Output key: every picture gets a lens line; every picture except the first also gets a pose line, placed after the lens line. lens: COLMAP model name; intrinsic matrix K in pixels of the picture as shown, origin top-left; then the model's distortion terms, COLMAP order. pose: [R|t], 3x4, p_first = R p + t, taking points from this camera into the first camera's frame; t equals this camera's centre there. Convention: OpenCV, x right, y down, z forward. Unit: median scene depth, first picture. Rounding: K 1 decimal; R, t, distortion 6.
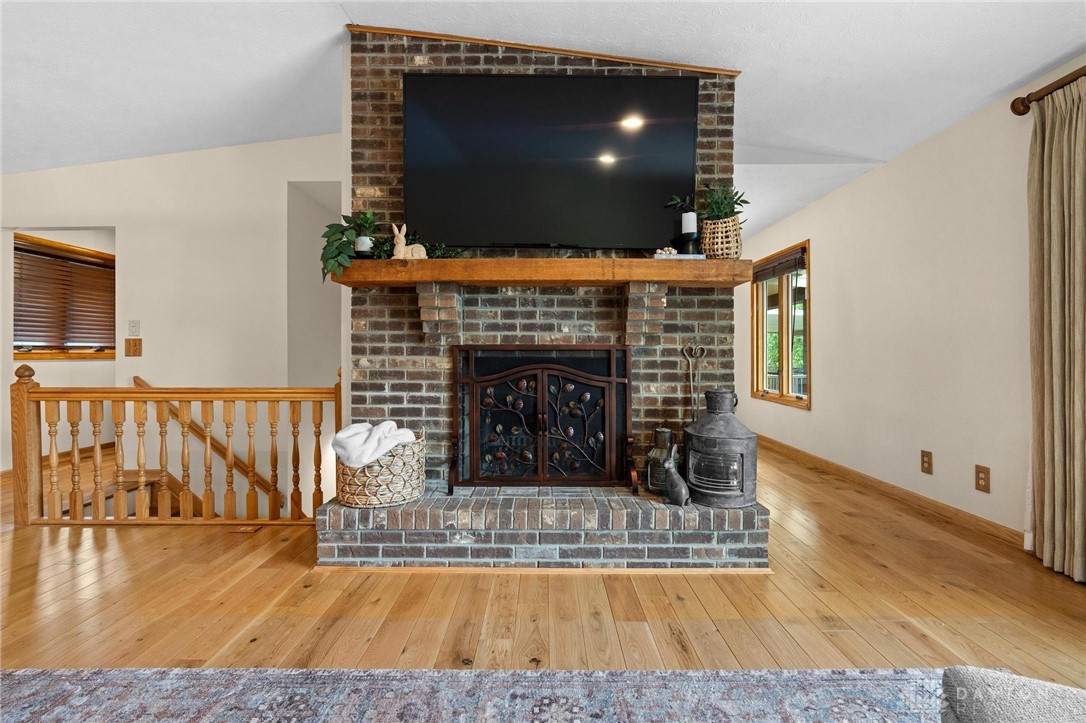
lens RADIAL K [[492.3, 0, 545.9], [0, 492.3, 349.5], [0, 0, 1]] dist [-0.007218, 0.000321]
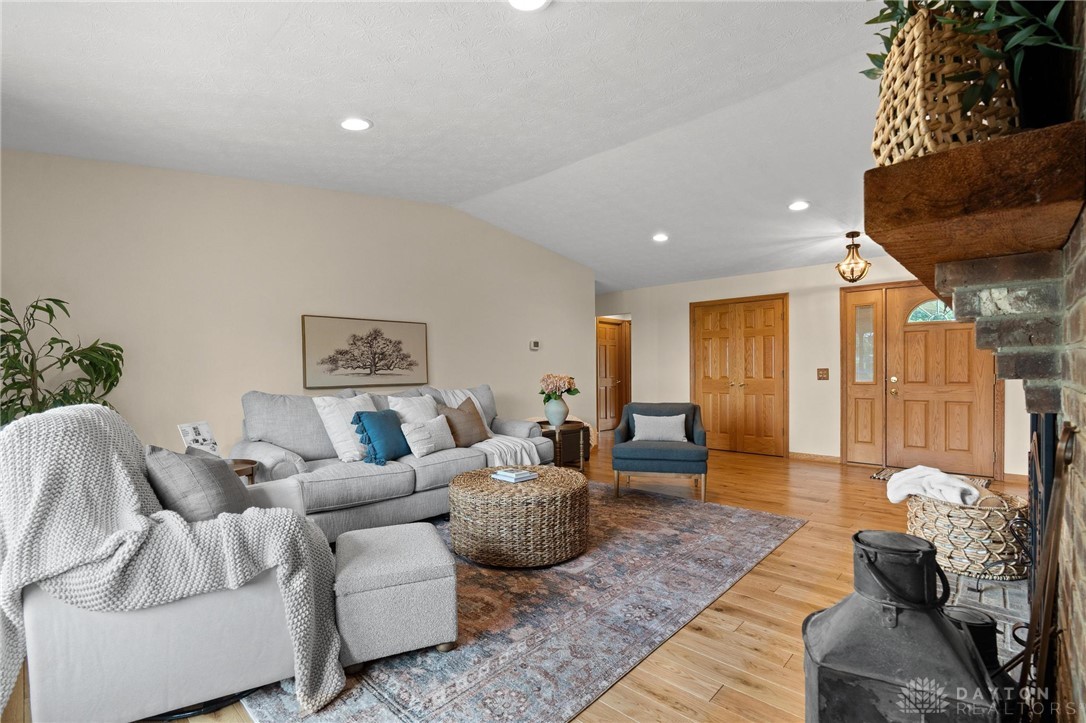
lens RADIAL K [[497.4, 0, 543.0], [0, 497.4, 374.6], [0, 0, 1]] dist [-0.001282, 0.000109]
pose [[-0.684503, 0.016181, -0.728831, 0.742657], [0.013247, 0.999865, 0.009757, -0.046228], [0.728890, -0.002976, -0.684624, 0.967558]]
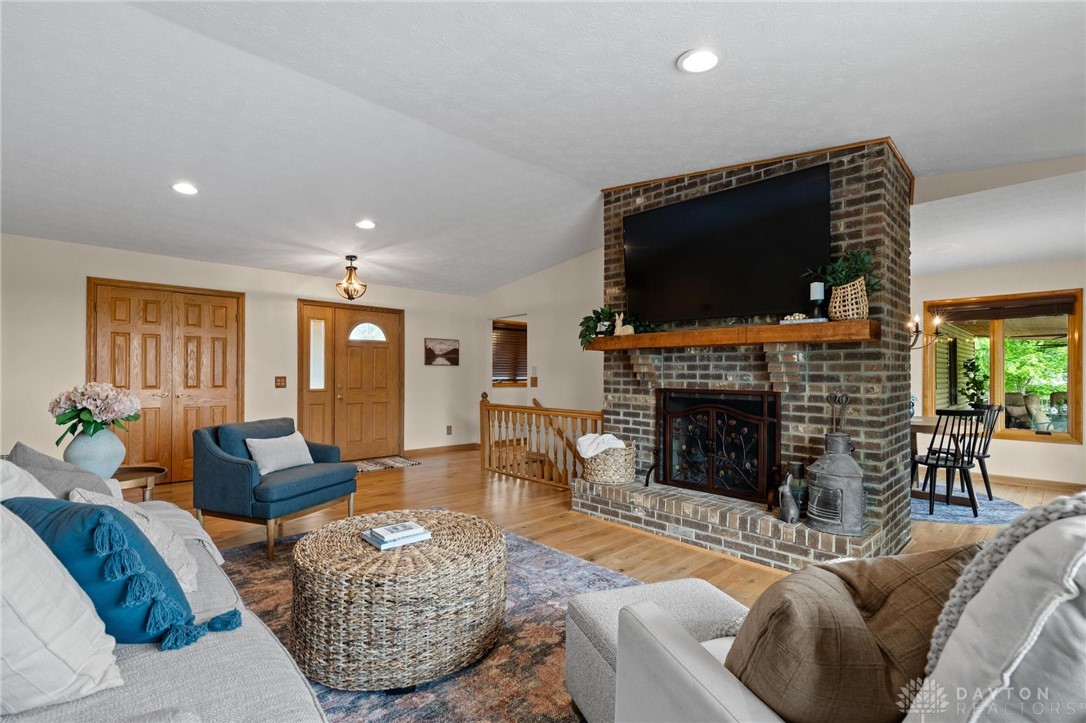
lens RADIAL K [[497.4, 0, 543.0], [0, 497.4, 374.6], [0, 0, 1]] dist [-0.001282, 0.000109]
pose [[0.689648, 0.004743, -0.724129, 0.659241], [-0.001288, 0.999985, 0.005323, -0.057029], [0.724144, -0.002738, 0.689644, -0.282931]]
